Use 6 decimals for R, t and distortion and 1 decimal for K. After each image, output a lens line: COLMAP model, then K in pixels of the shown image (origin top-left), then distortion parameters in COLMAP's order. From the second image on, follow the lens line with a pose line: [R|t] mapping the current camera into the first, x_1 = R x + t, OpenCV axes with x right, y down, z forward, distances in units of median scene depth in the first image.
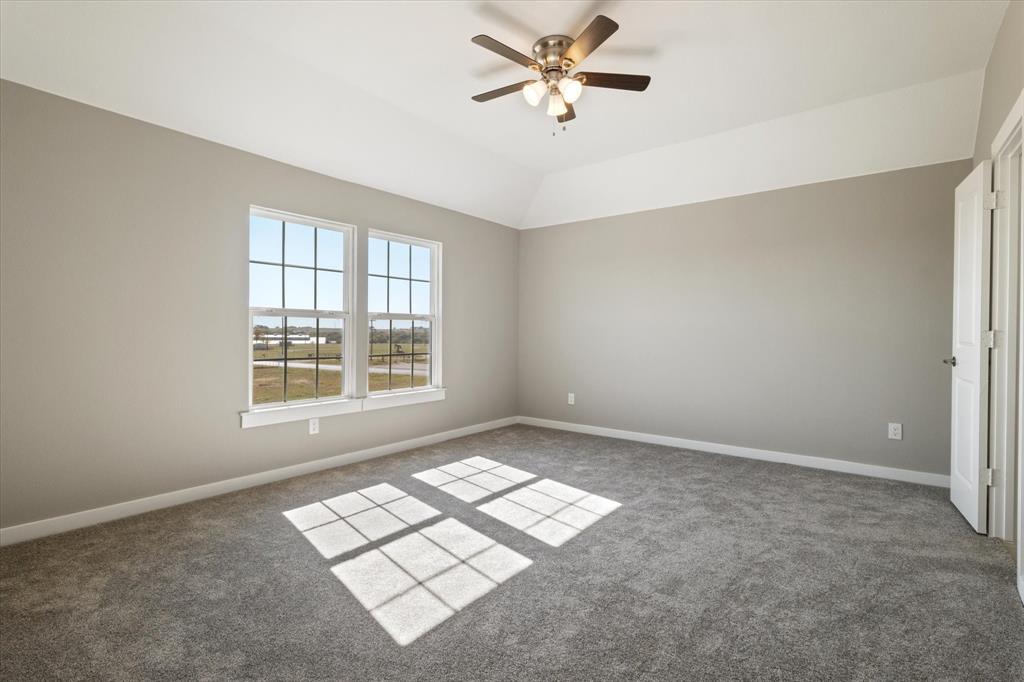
lens RADIAL K [[477.8, 0, 506.0], [0, 477.8, 344.3], [0, 0, 1]] dist [-0.004945, -0.000694]
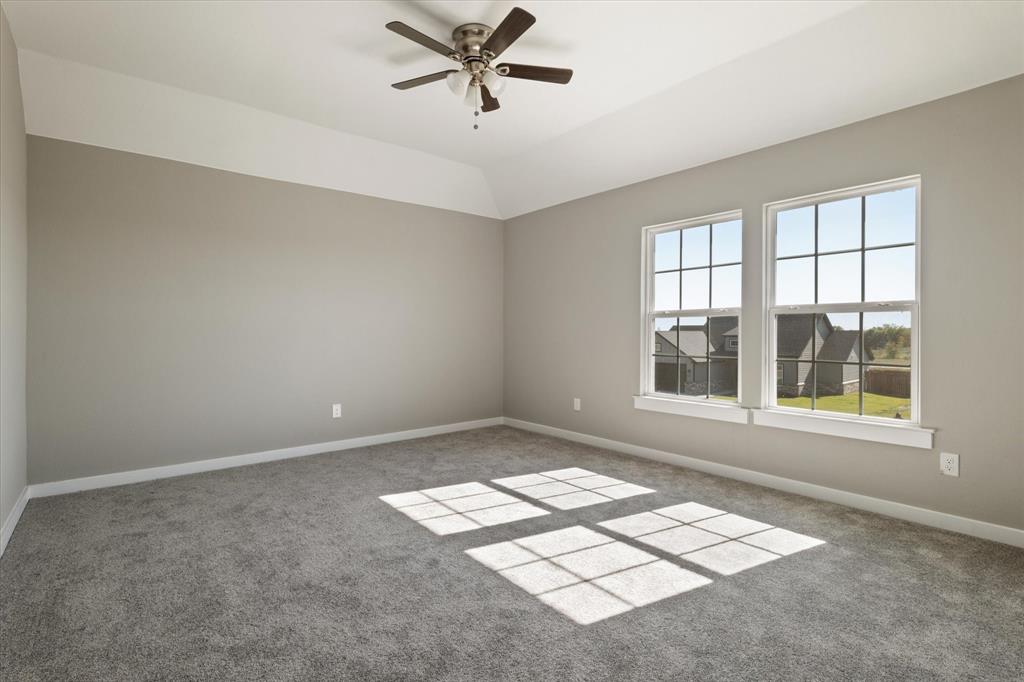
lens RADIAL K [[477.8, 0, 511.6], [0, 477.8, 330.8], [0, 0, 1]] dist [-0.004945, -0.000694]
pose [[-0.201298, -0.006150, -0.979511, 0.641130], [-0.022151, 0.999753, -0.001725, -0.014931], [0.979279, 0.021350, -0.201385, 0.794413]]
